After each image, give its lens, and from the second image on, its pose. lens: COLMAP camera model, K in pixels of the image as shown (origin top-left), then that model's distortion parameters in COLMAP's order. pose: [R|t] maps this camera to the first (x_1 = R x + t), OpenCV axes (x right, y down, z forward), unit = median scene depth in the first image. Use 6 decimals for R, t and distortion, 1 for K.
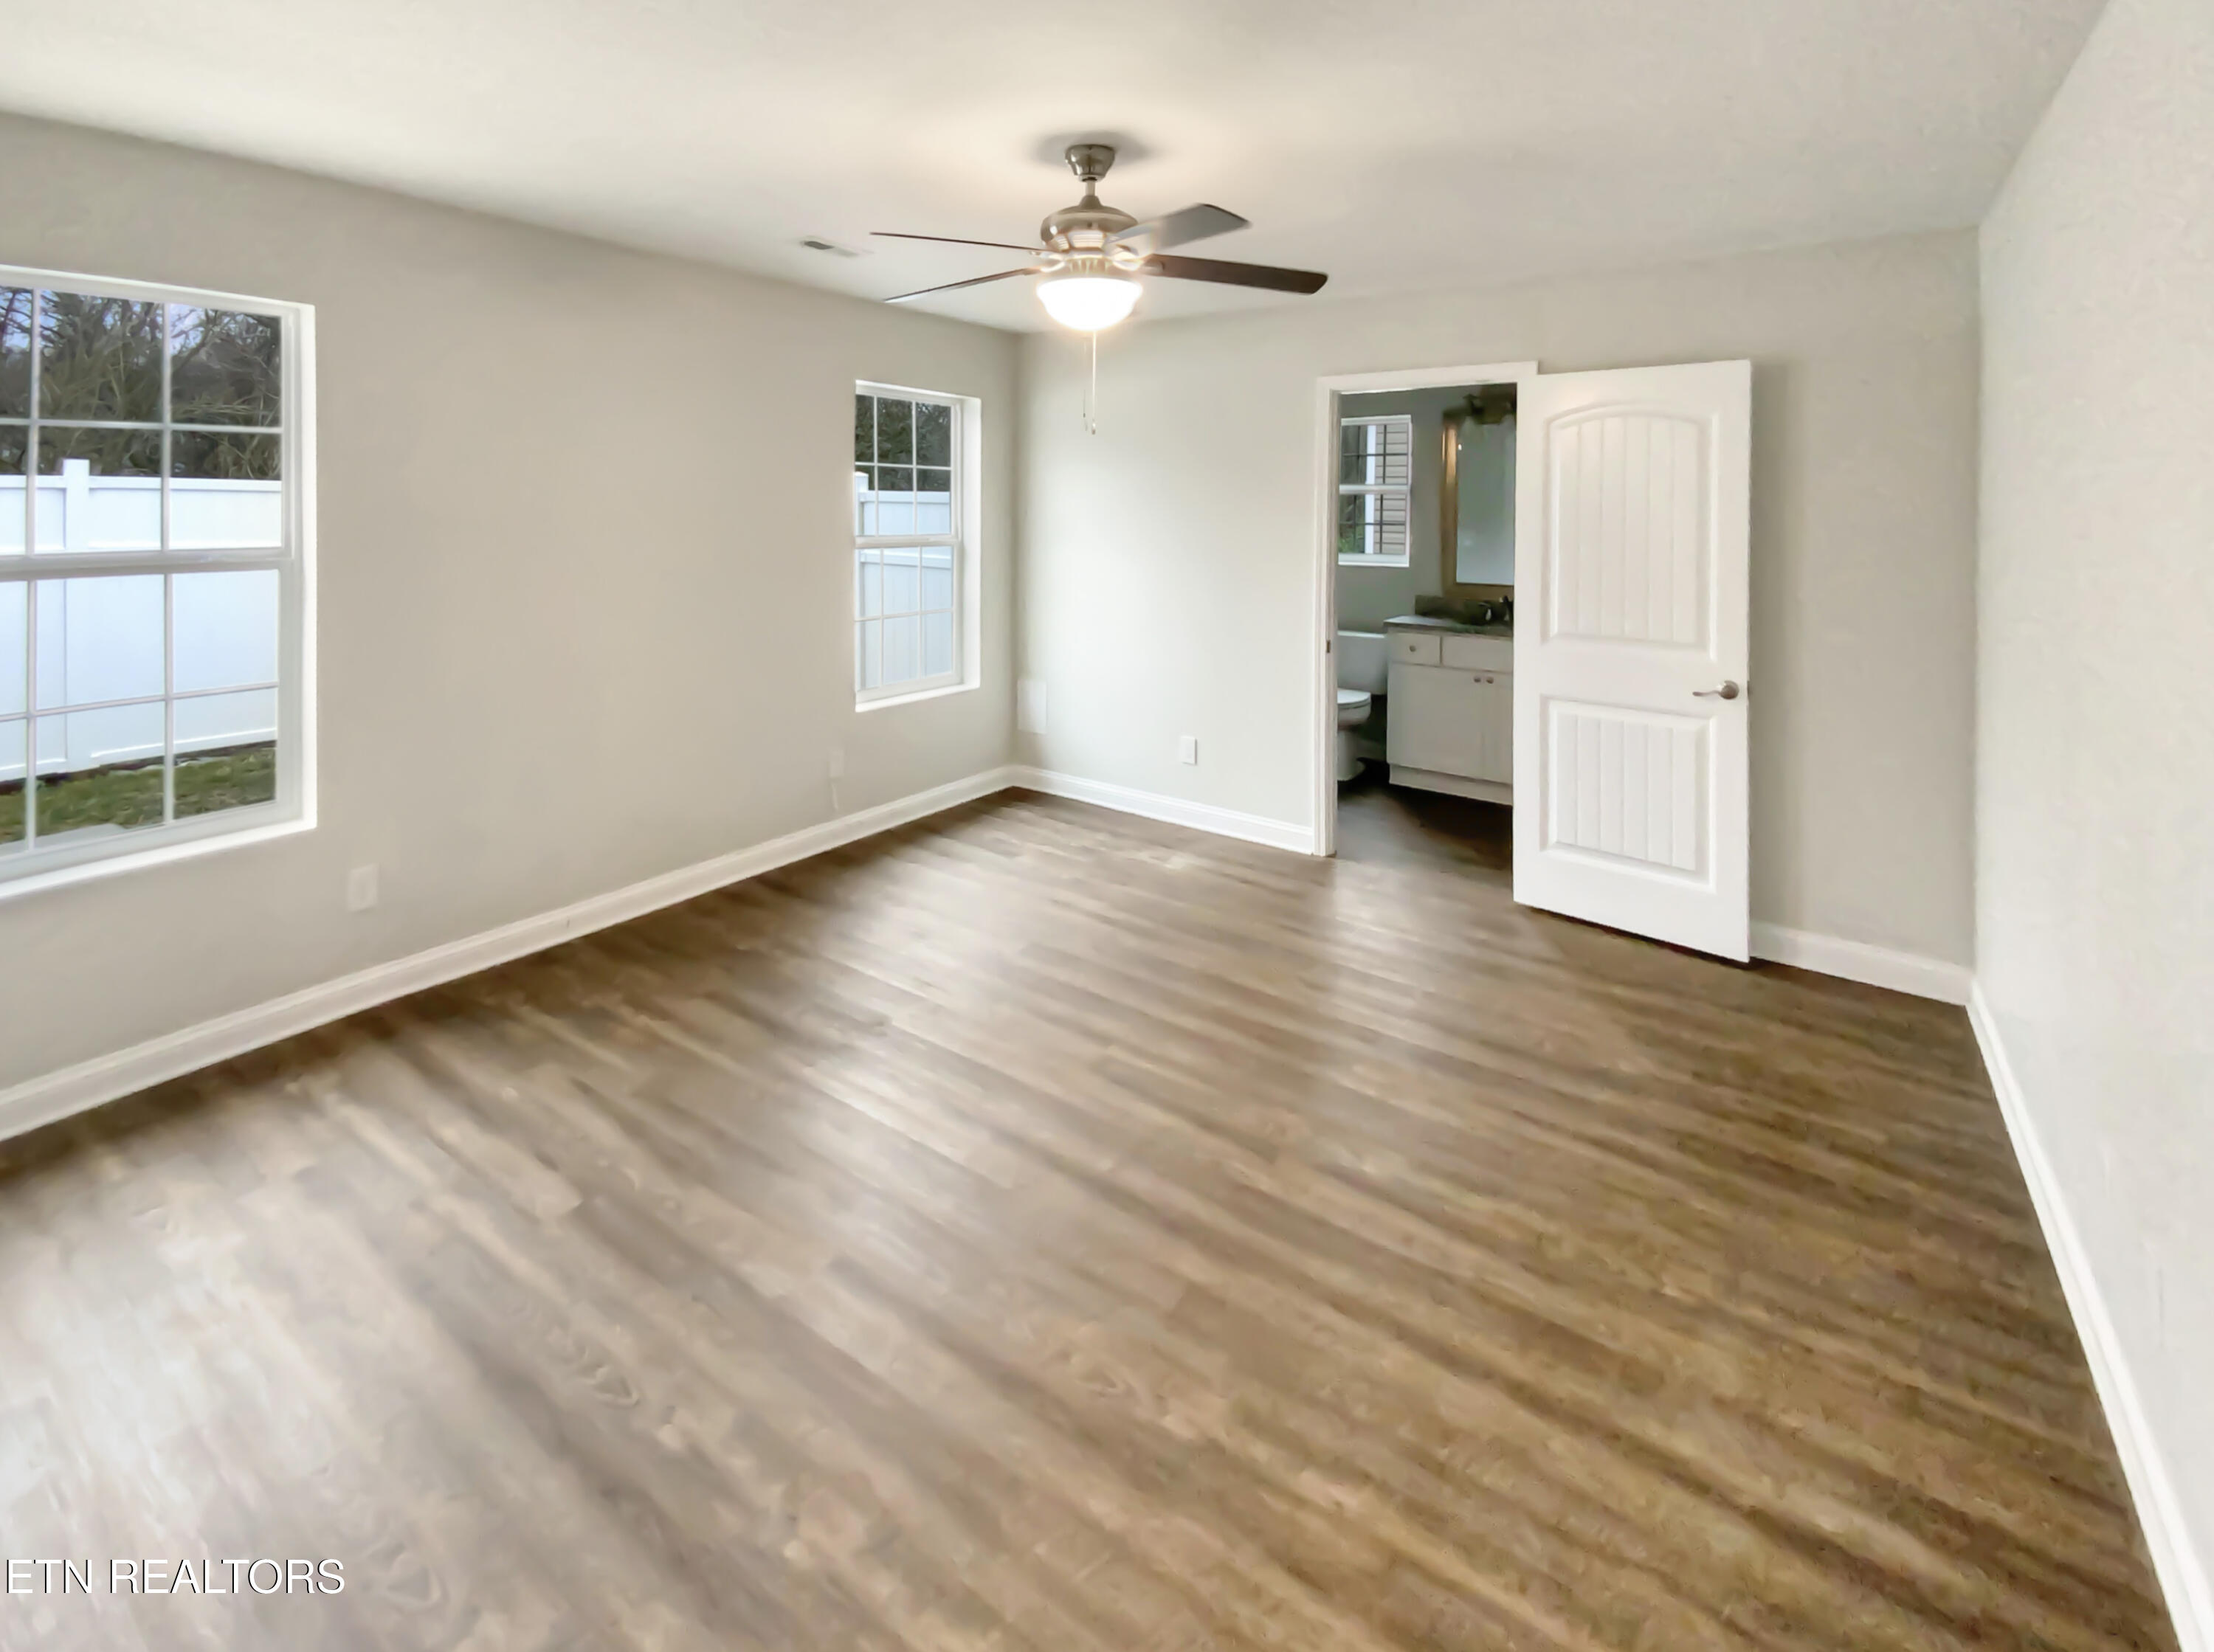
lens RADIAL K [[963.7, 0, 1107.0], [0, 963.7, 842.4], [0, 0, 1]] dist [-0.045360, 0.000400]
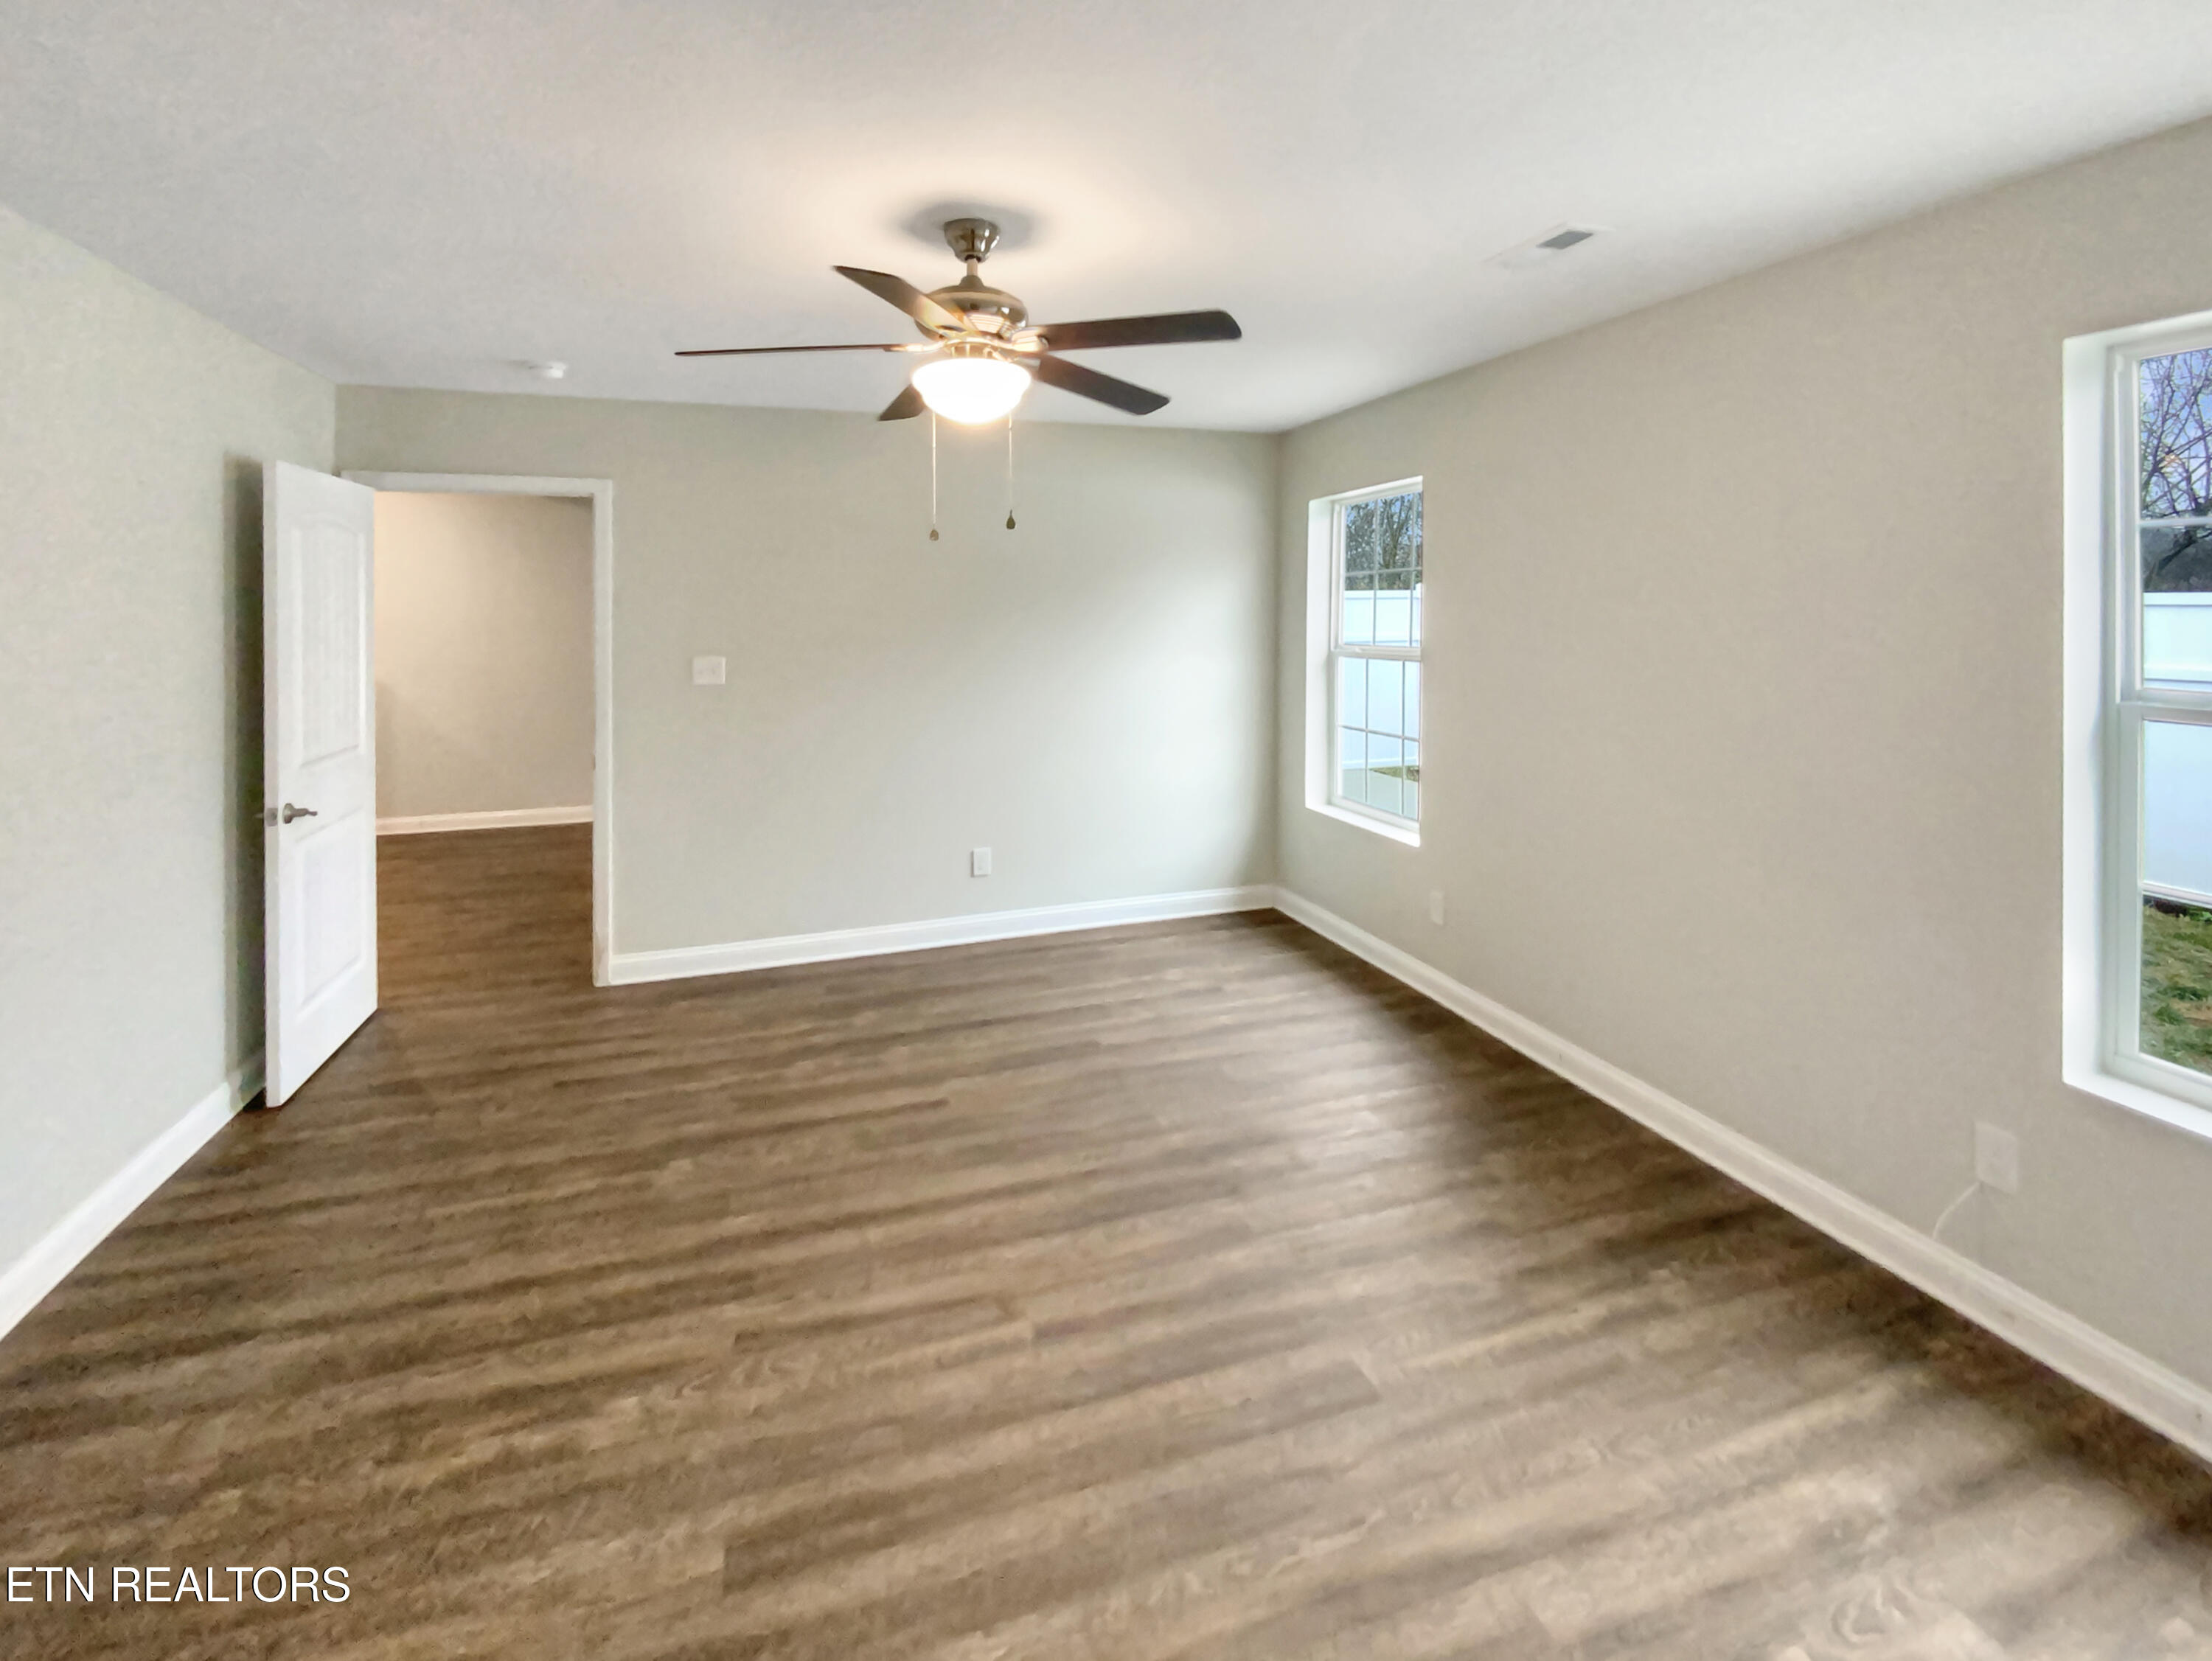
lens RADIAL K [[962.9, 0, 1106.0], [0, 962.9, 846.8], [0, 0, 1]] dist [-0.045360, 0.000400]
pose [[-0.612803, 0.176815, -0.770201, 0.632800], [-0.279909, 0.862890, 0.420800, -0.584946], [0.739002, 0.473453, -0.479290, 1.667702]]
